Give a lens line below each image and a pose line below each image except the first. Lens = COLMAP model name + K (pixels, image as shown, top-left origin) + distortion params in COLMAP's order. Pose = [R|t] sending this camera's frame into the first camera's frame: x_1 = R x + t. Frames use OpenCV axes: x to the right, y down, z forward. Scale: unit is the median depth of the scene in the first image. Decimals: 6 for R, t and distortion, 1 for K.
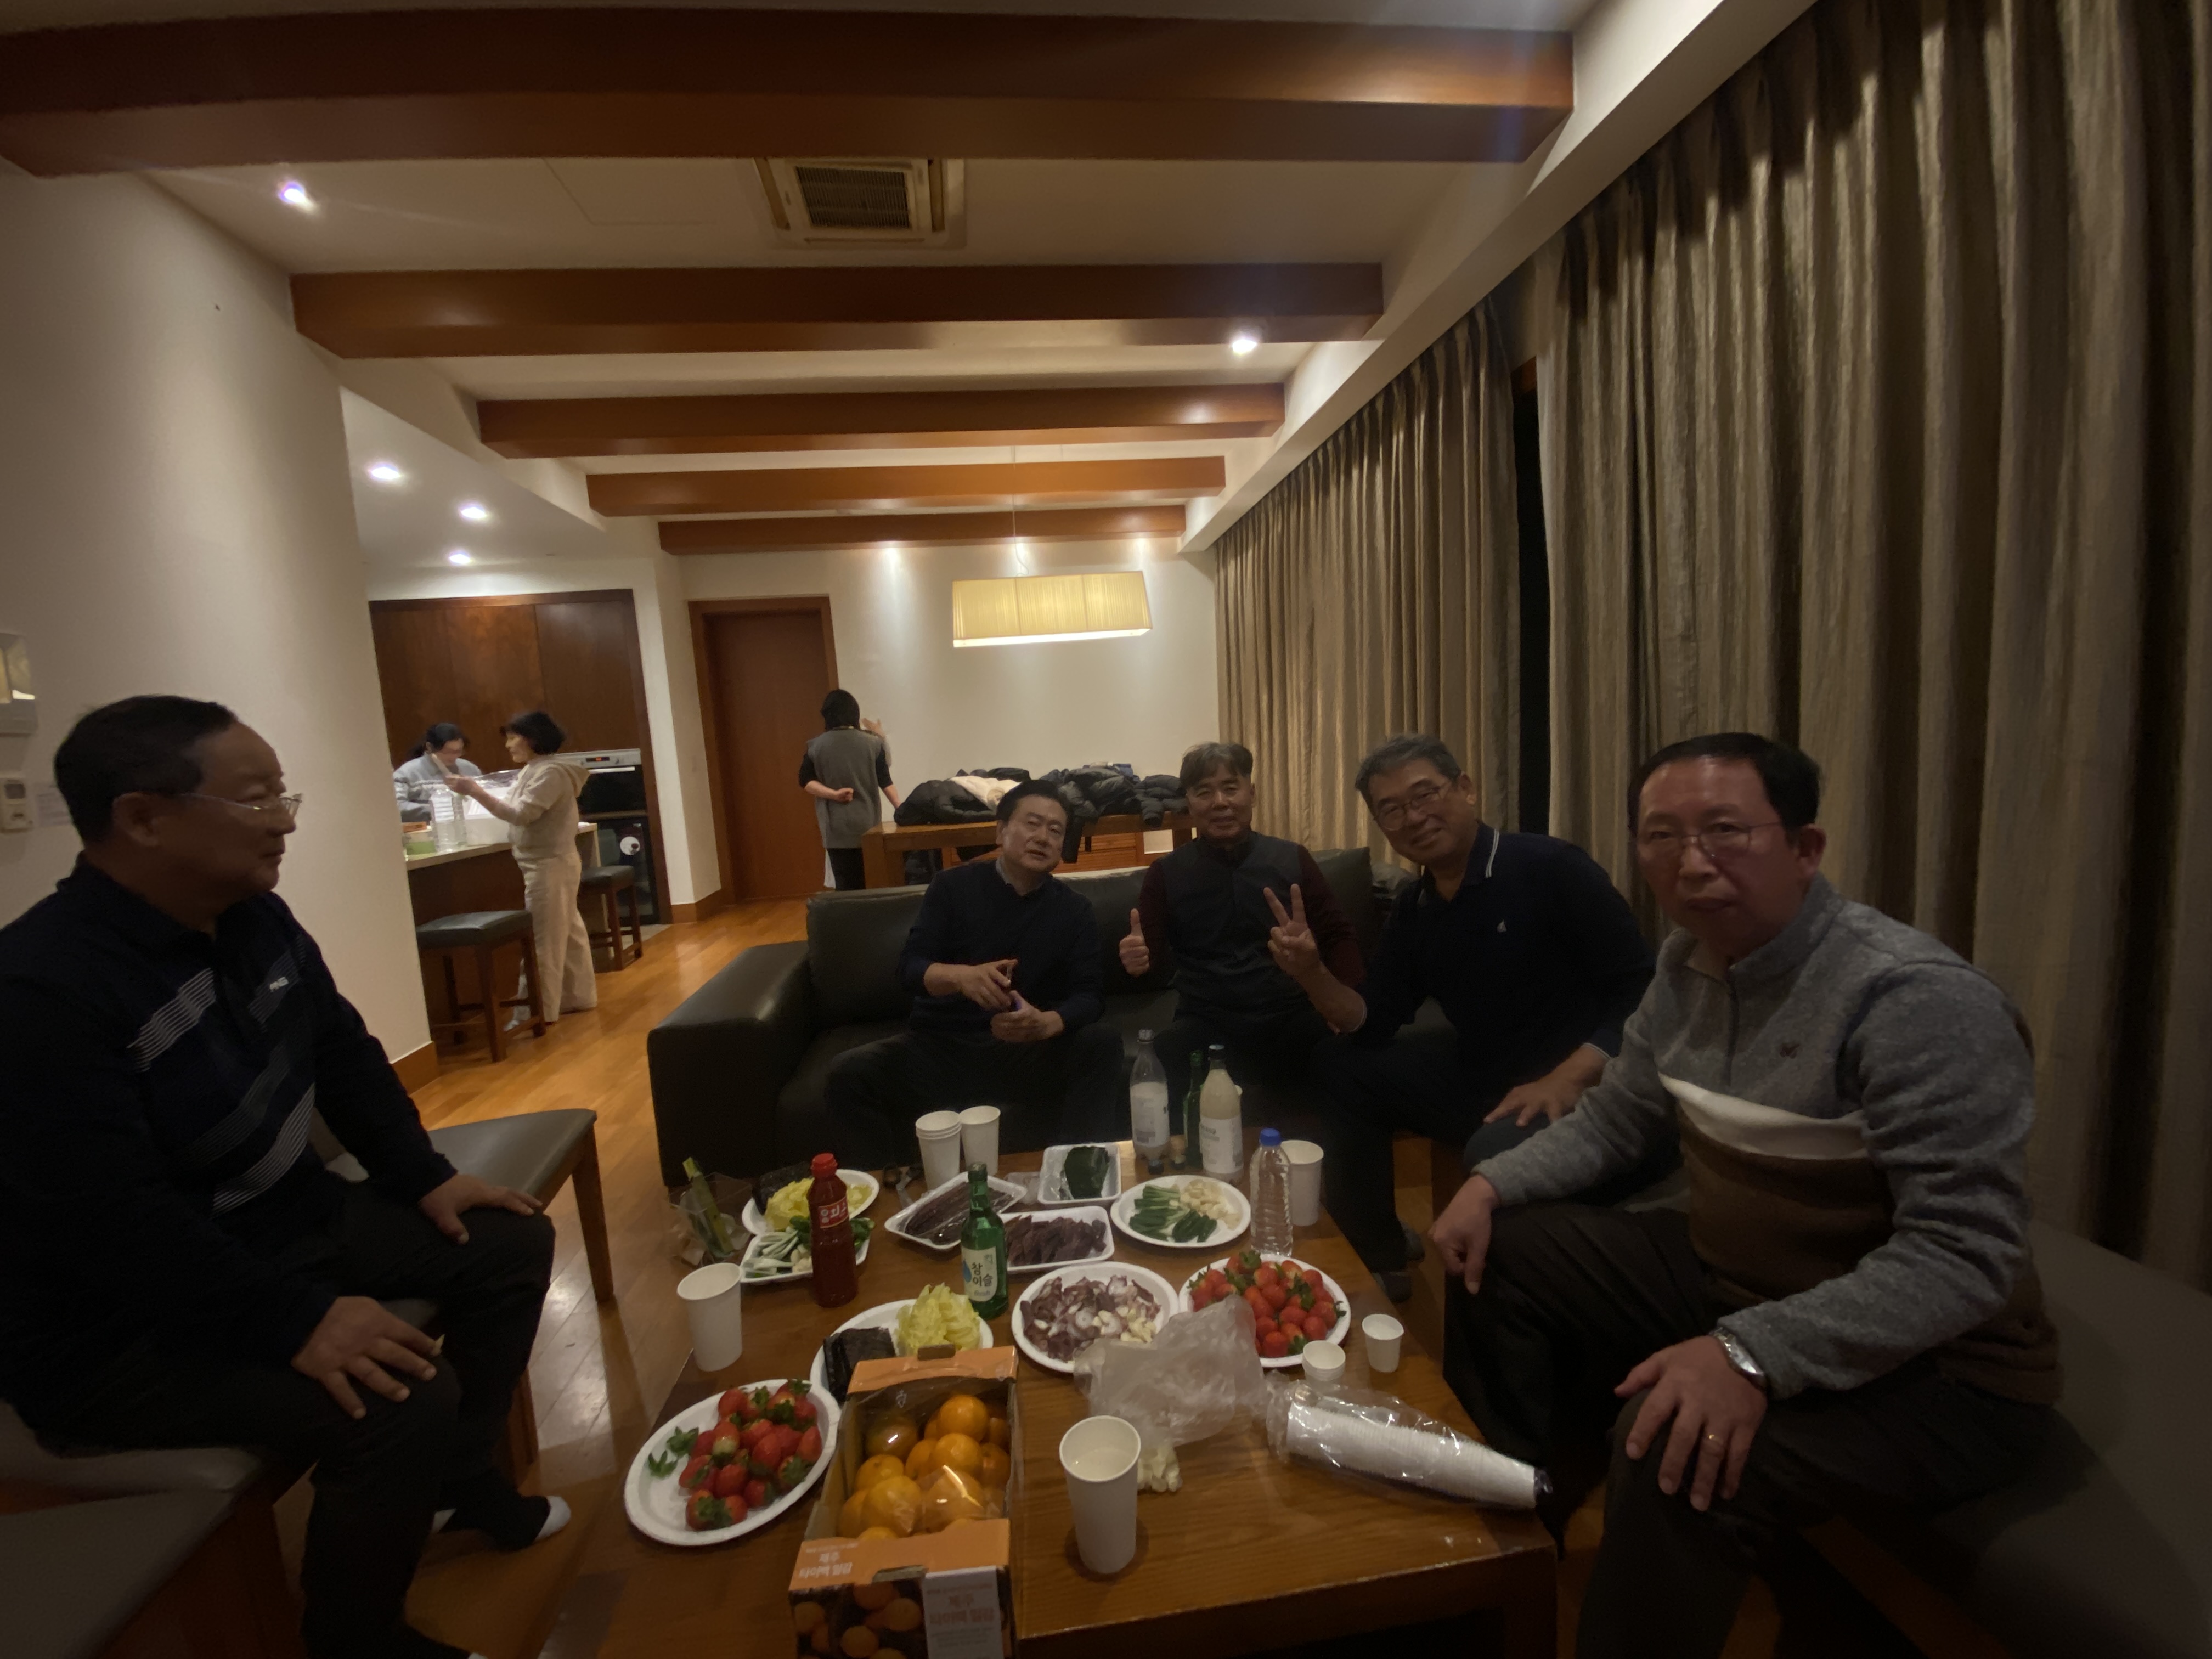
lens RADIAL K [[885.6, 0, 1124.2], [0, 885.6, 847.7], [0, 0, 1]] dist [-0.030424, -0.003562]
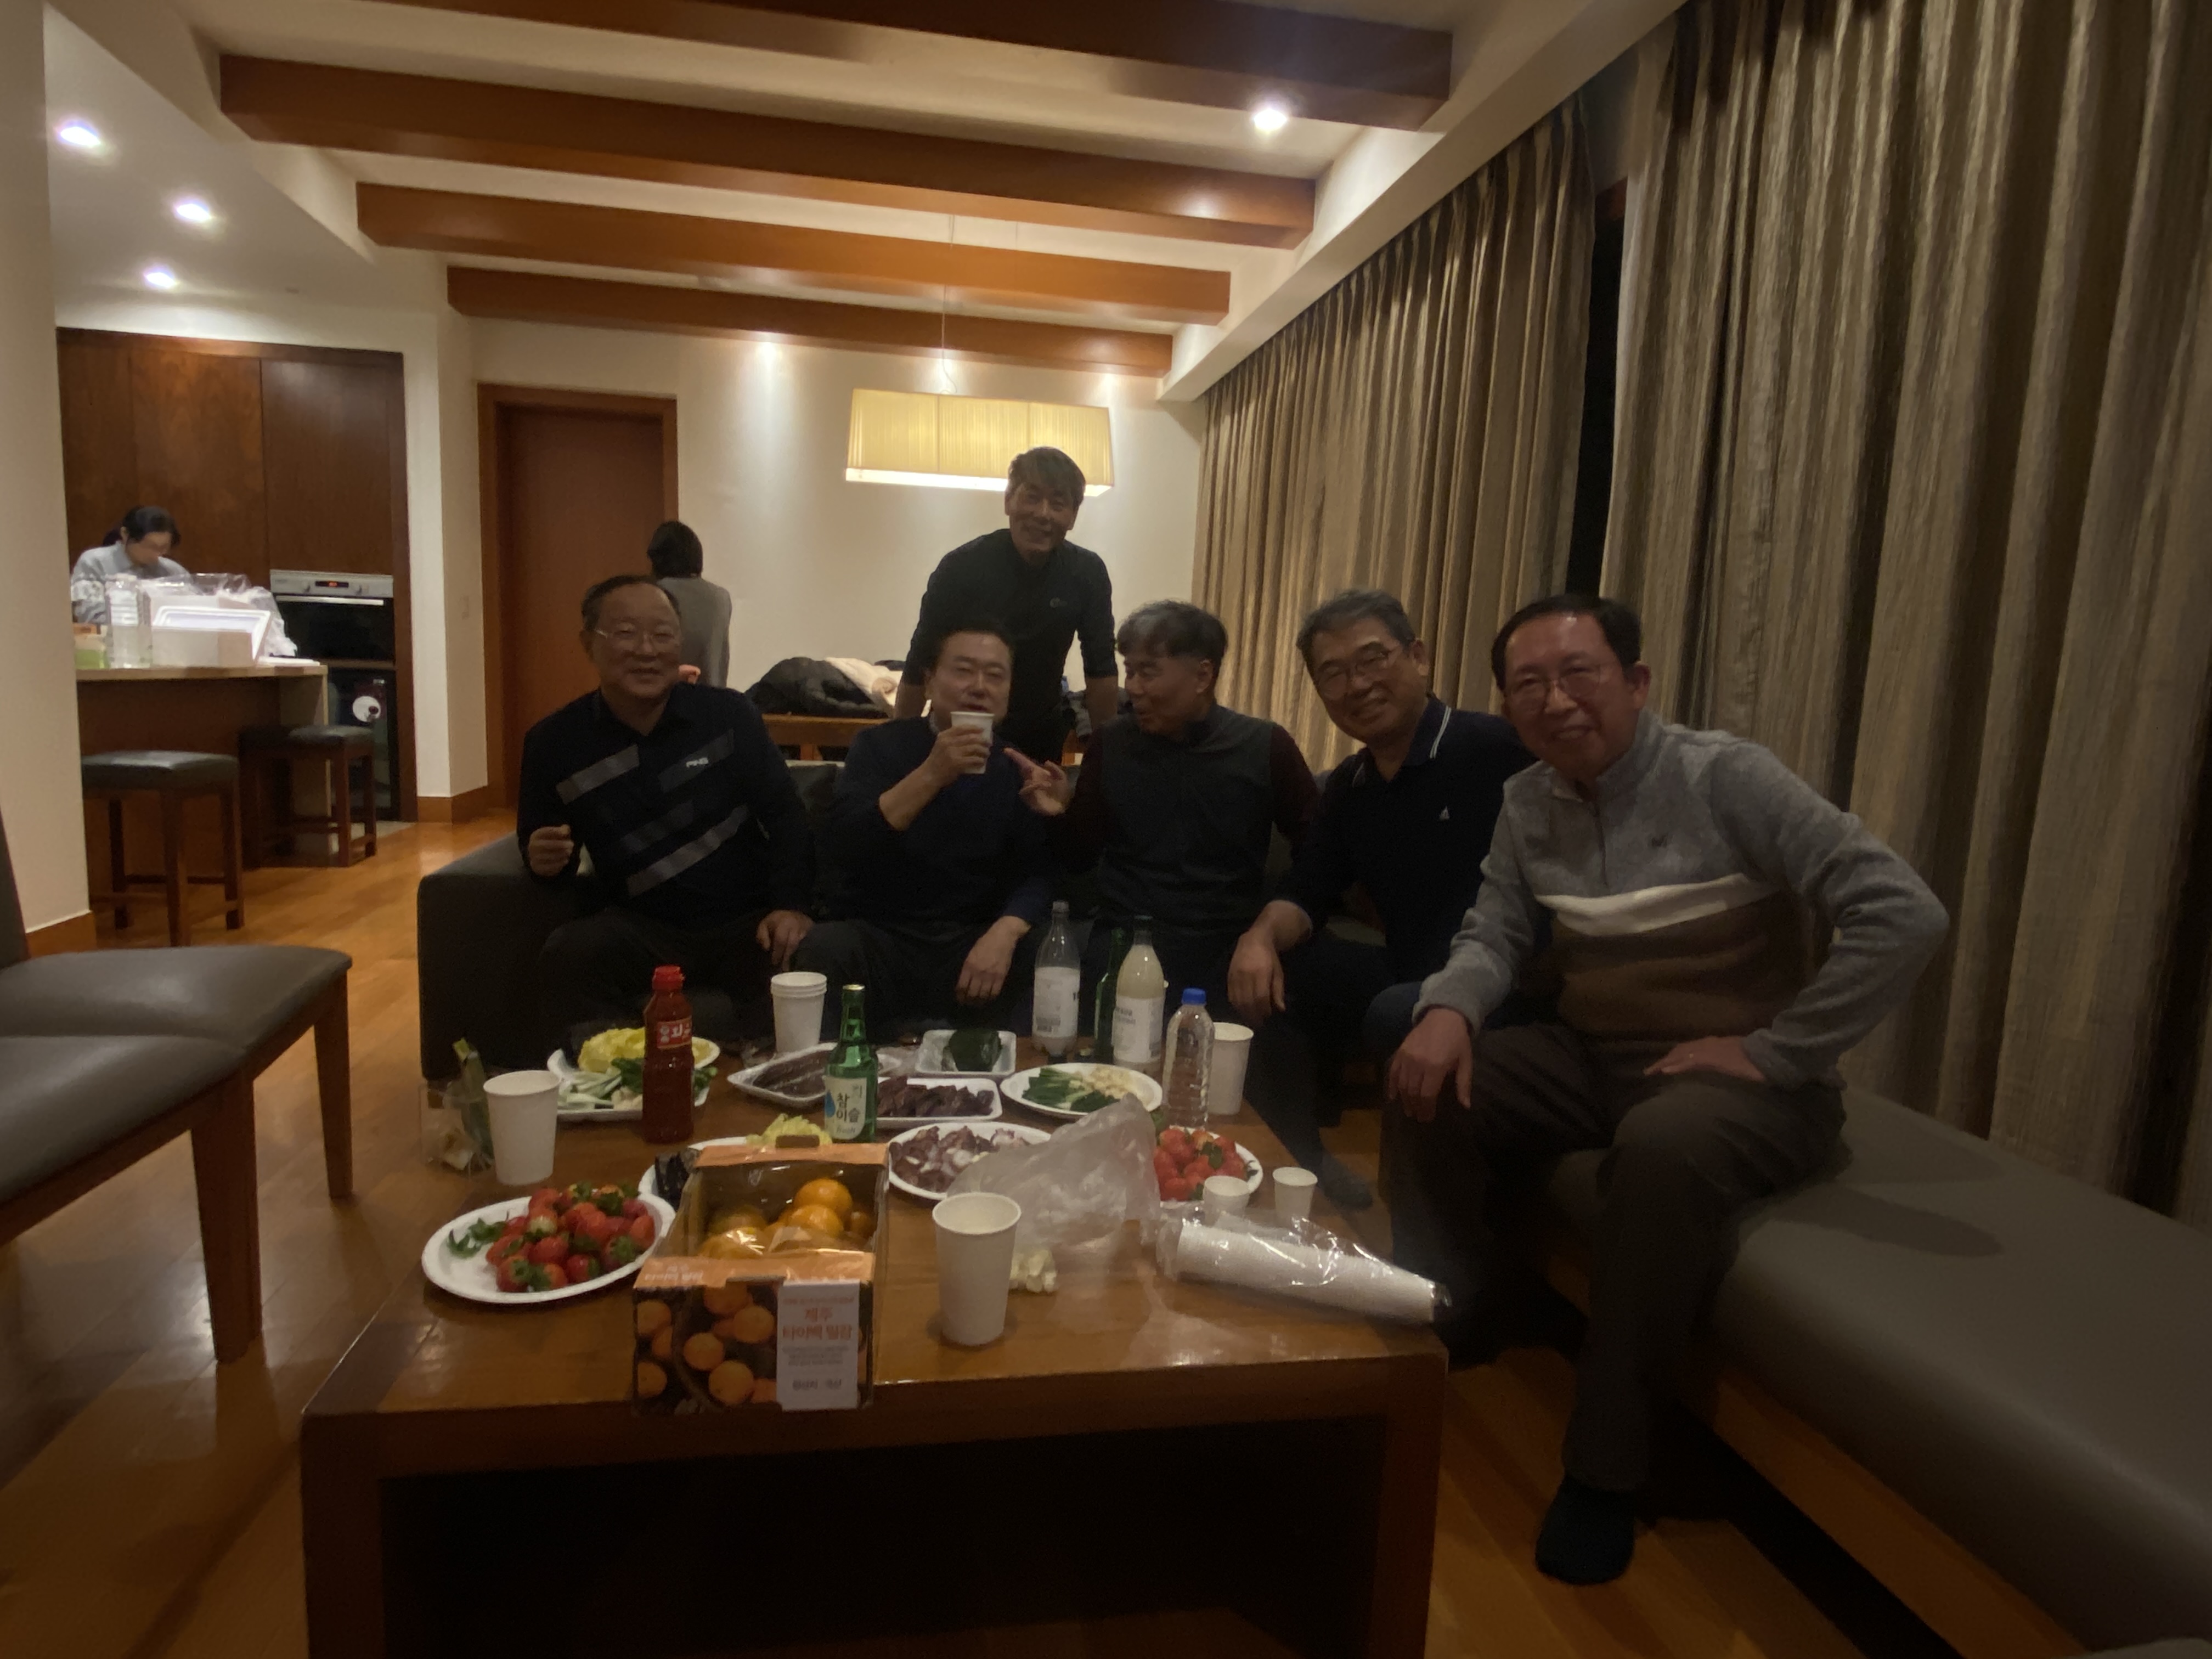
lens RADIAL K [[1220.5, 0, 1127.3], [0, 1220.5, 862.2], [0, 0, 1]] dist [-0.023336, -0.006651]
pose [[0.992648, 0.097401, 0.071859, 0.000821], [-0.099212, 0.994822, 0.022061, 0.098337], [-0.069338, -0.029028, 0.997171, -0.102889]]
